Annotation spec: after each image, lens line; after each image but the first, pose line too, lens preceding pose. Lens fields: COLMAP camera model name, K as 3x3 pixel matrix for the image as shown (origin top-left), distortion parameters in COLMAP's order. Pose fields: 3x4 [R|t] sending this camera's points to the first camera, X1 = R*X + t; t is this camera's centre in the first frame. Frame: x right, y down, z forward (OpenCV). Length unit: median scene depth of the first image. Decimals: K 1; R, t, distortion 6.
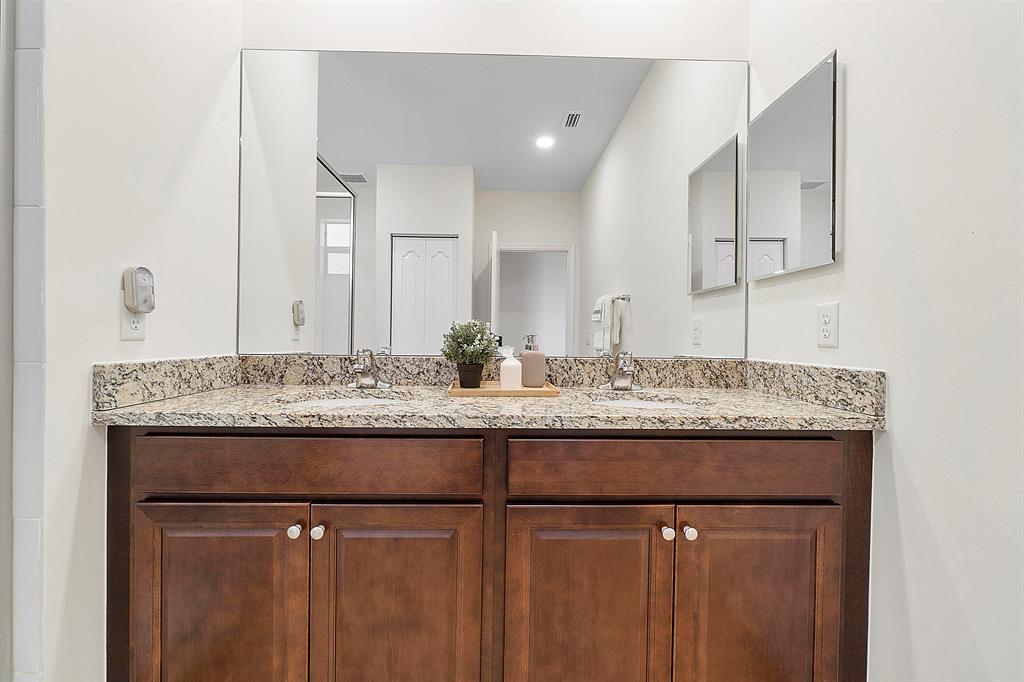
lens RADIAL K [[450.1, 0, 509.4], [0, 450.1, 336.0], [0, 0, 1]] dist [-0.005428, 0.001670]
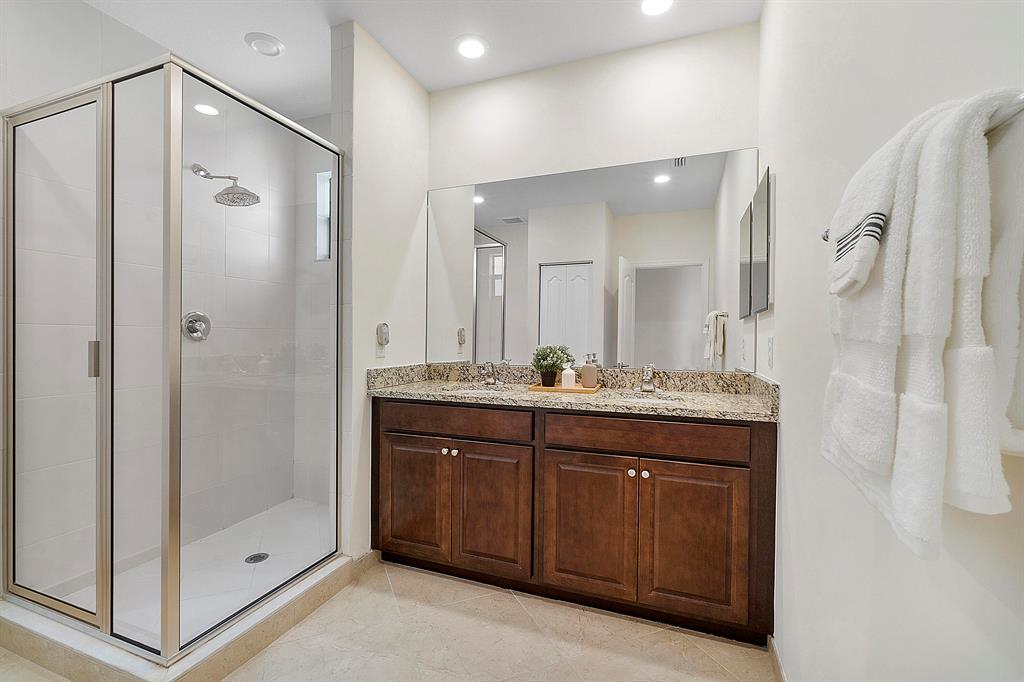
lens RADIAL K [[450.1, 0, 515.1], [0, 450.1, 332.2], [0, 0, 1]] dist [-0.005428, 0.001670]
pose [[0.929302, -0.007773, -0.369240, 0.568911], [0.003042, 0.999906, -0.013392, -0.084089], [0.369309, 0.011322, 0.929238, -0.784602]]
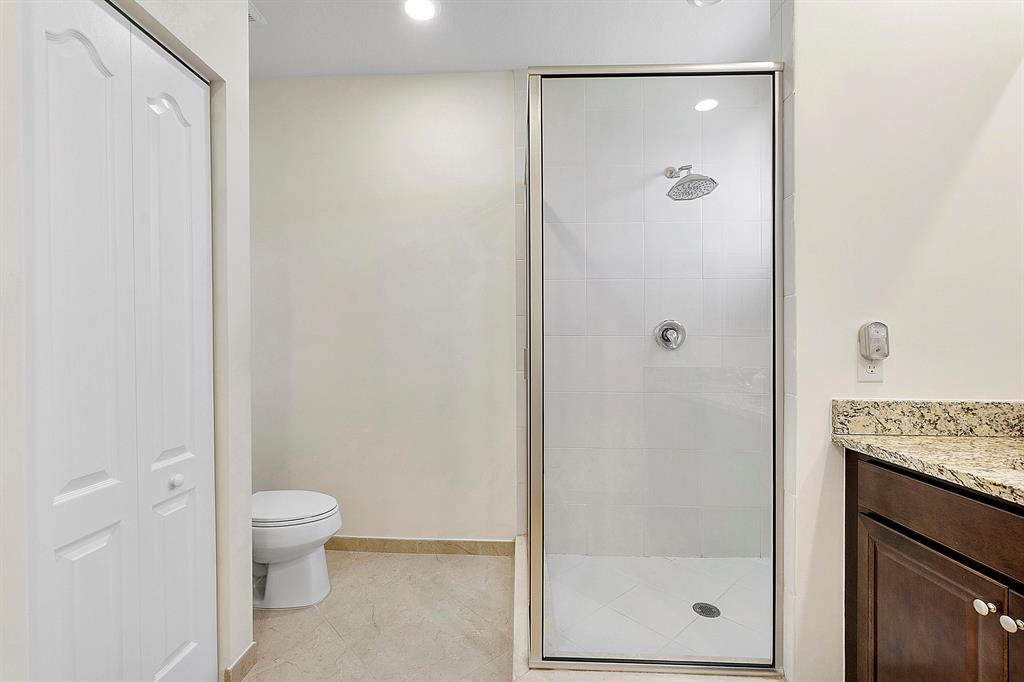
lens RADIAL K [[450.1, 0, 495.1], [0, 450.1, 344.2], [0, 0, 1]] dist [-0.005428, 0.001670]
pose [[-0.085140, -0.008333, -0.996334, 0.493331], [-0.004569, 0.999958, -0.007973, -0.082833], [0.996359, 0.003874, -0.085174, 0.085479]]
